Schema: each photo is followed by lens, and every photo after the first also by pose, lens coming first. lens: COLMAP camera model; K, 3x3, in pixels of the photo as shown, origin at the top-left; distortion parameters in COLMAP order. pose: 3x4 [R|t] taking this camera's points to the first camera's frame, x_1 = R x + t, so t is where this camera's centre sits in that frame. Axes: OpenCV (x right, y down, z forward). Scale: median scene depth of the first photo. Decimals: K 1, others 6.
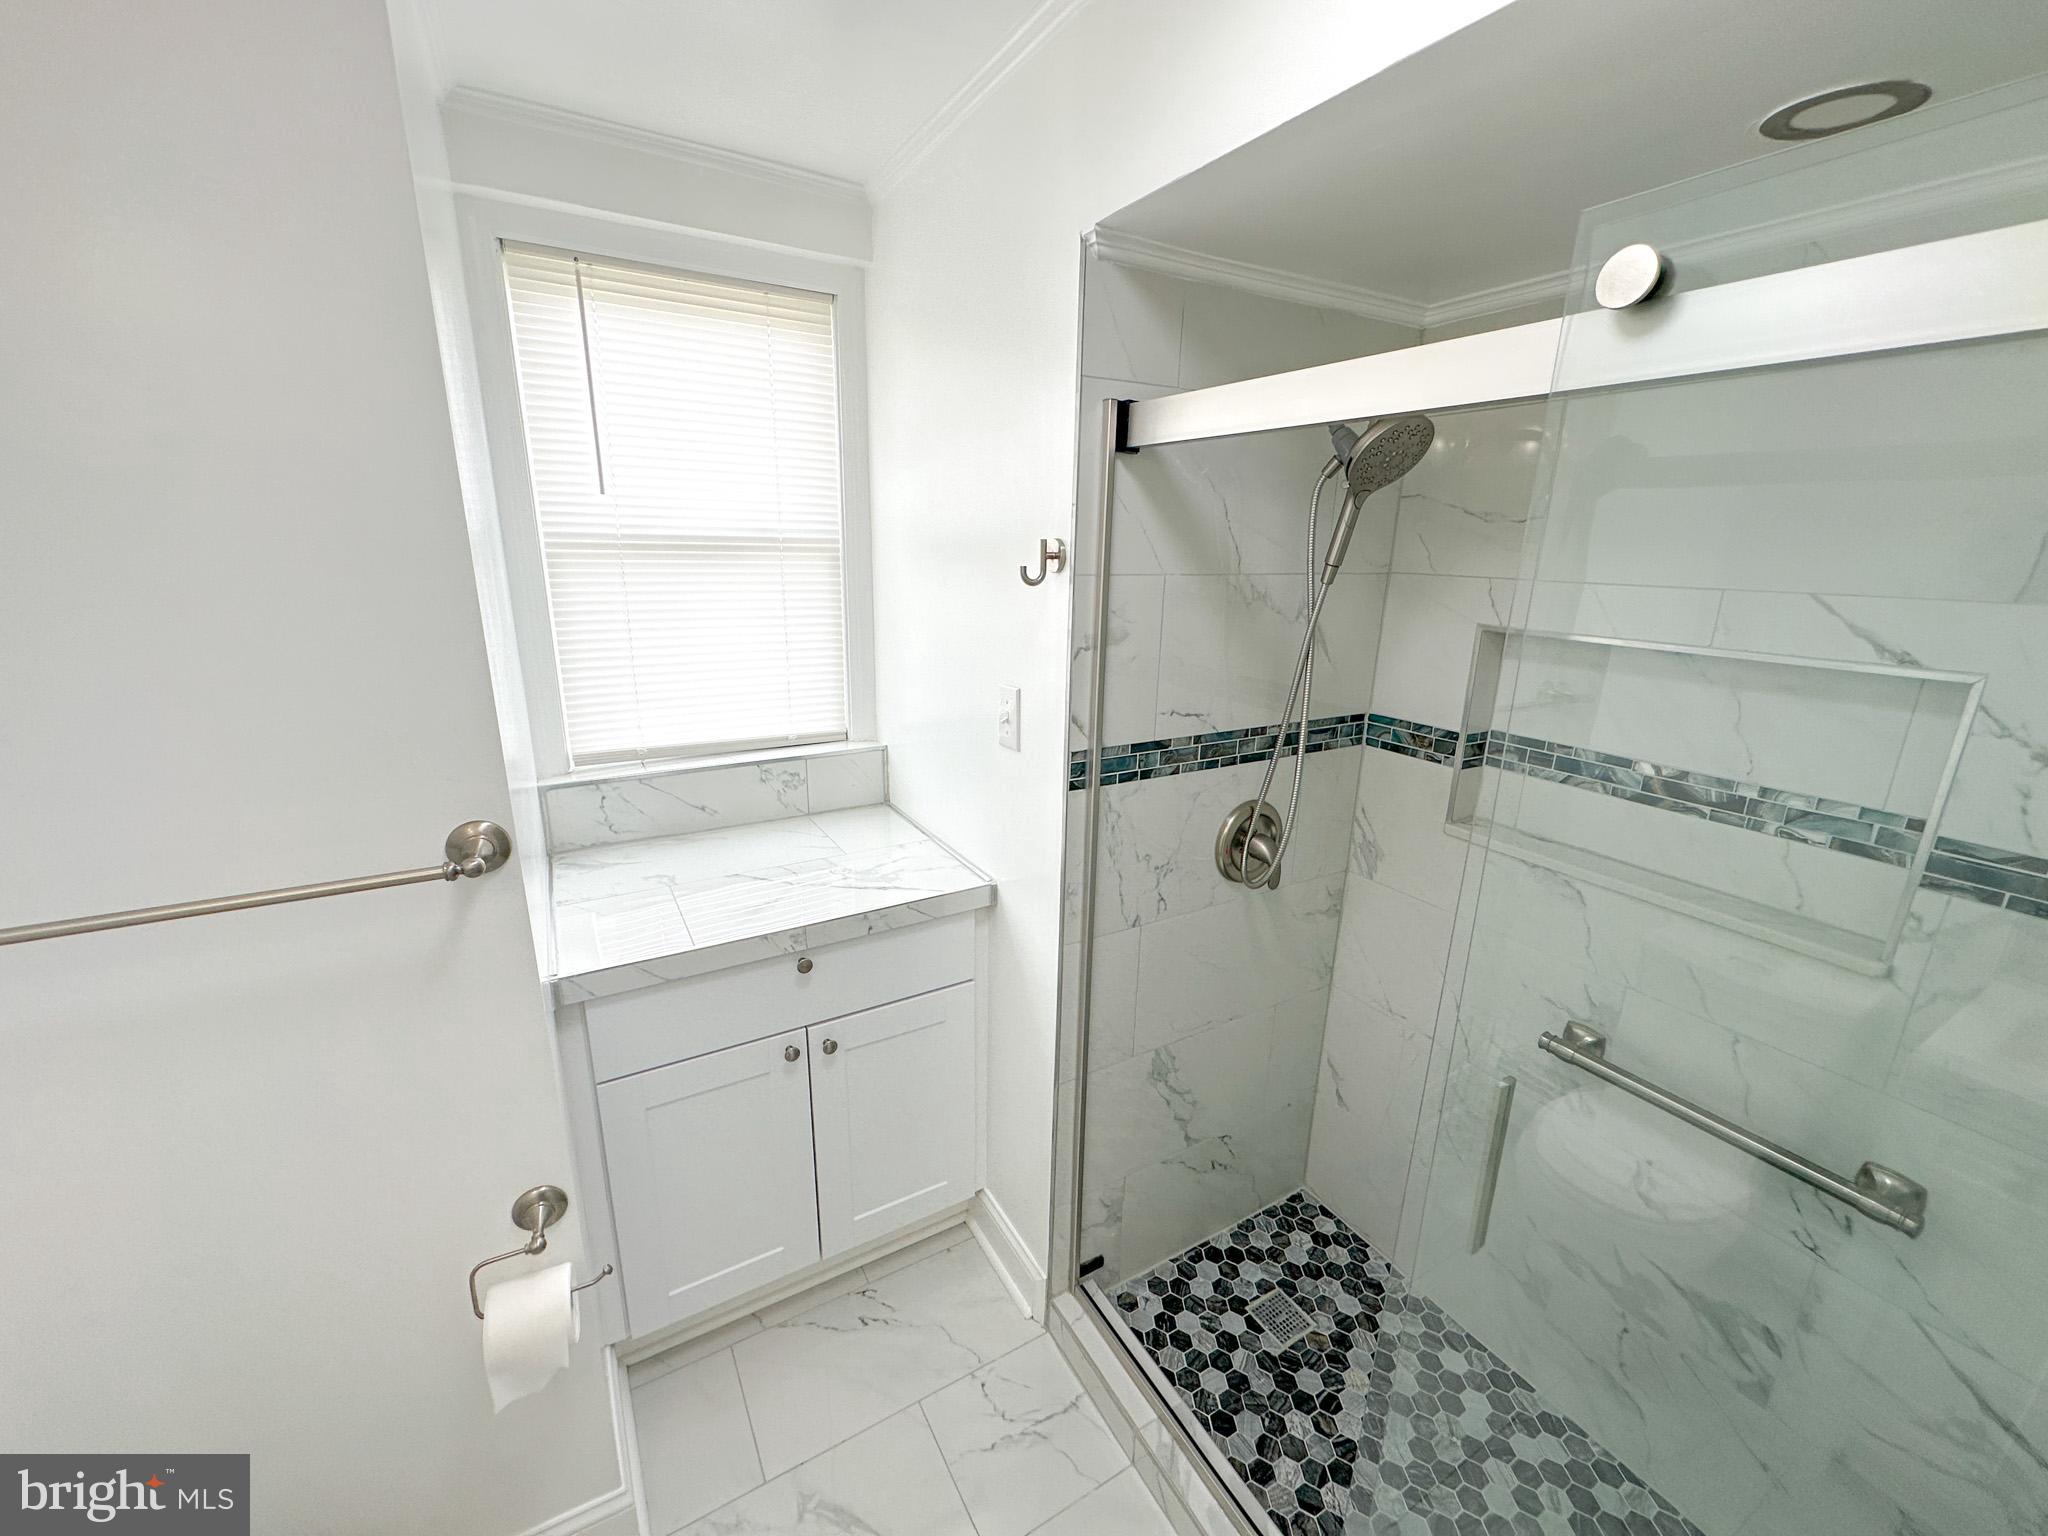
lens RADIAL K [[818.0, 0, 1024.0], [0, 818.0, 768.0], [0, 0, 1]] dist [0.001082, 0.000048]
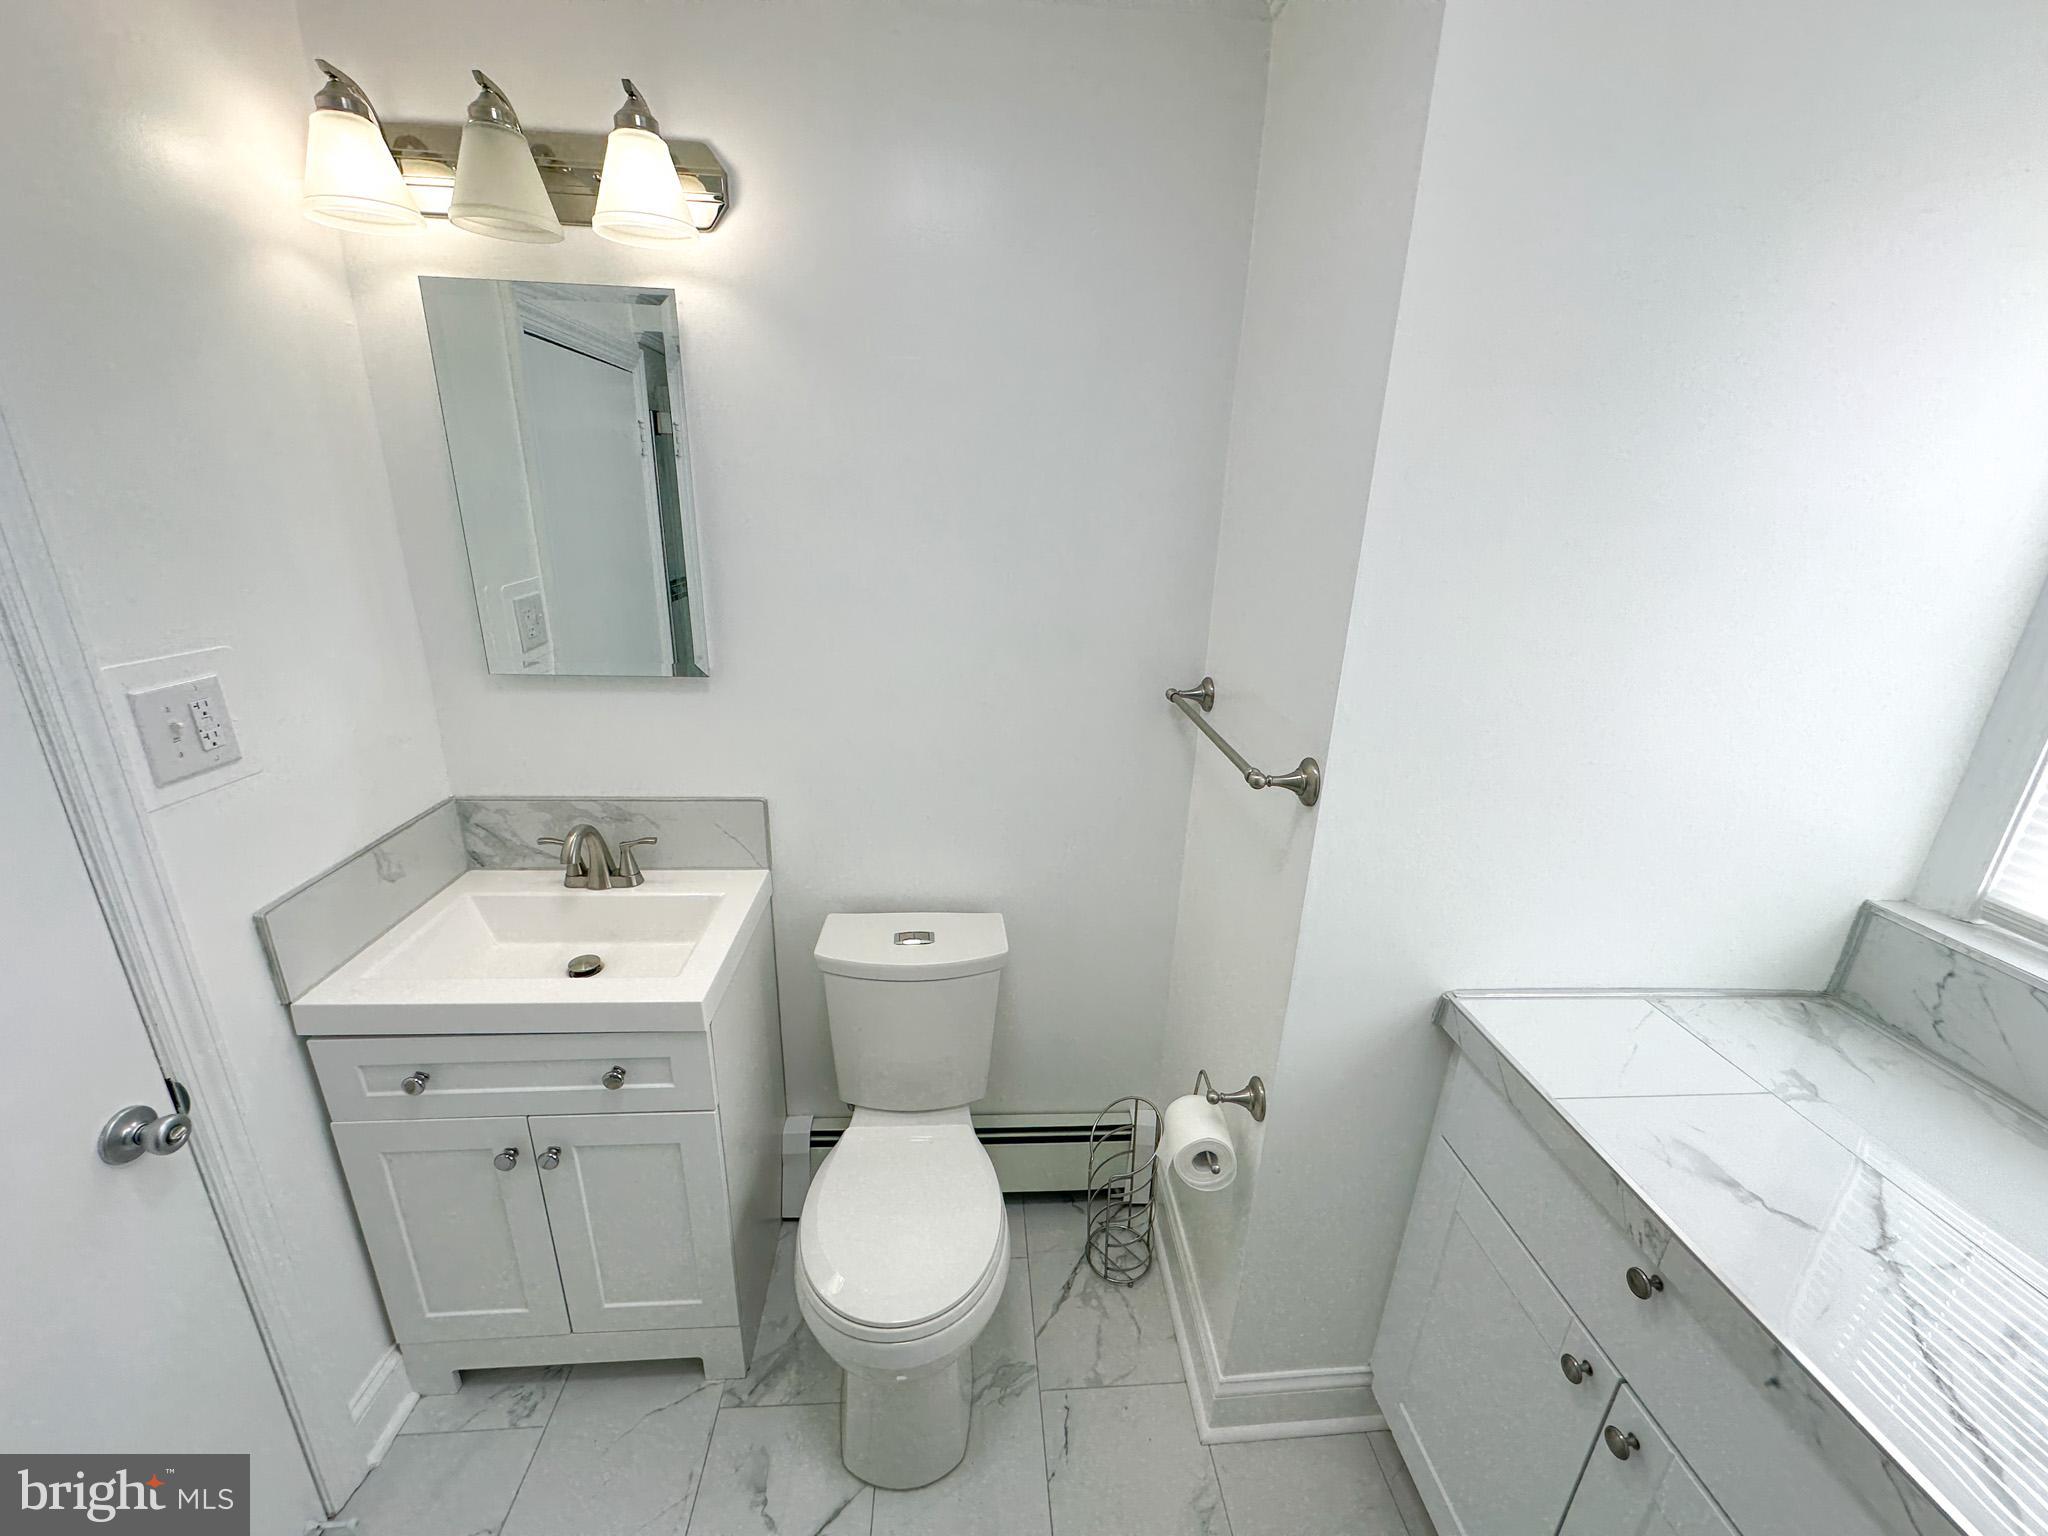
lens RADIAL K [[818.0, 0, 1024.0], [0, 818.0, 768.0], [0, 0, 1]] dist [0.001082, 0.000048]
pose [[-0.432313, 0.256987, -0.864328, 0.274310], [-0.281050, 0.872380, 0.399954, -0.153154], [0.856806, 0.415825, -0.304915, 0.568312]]
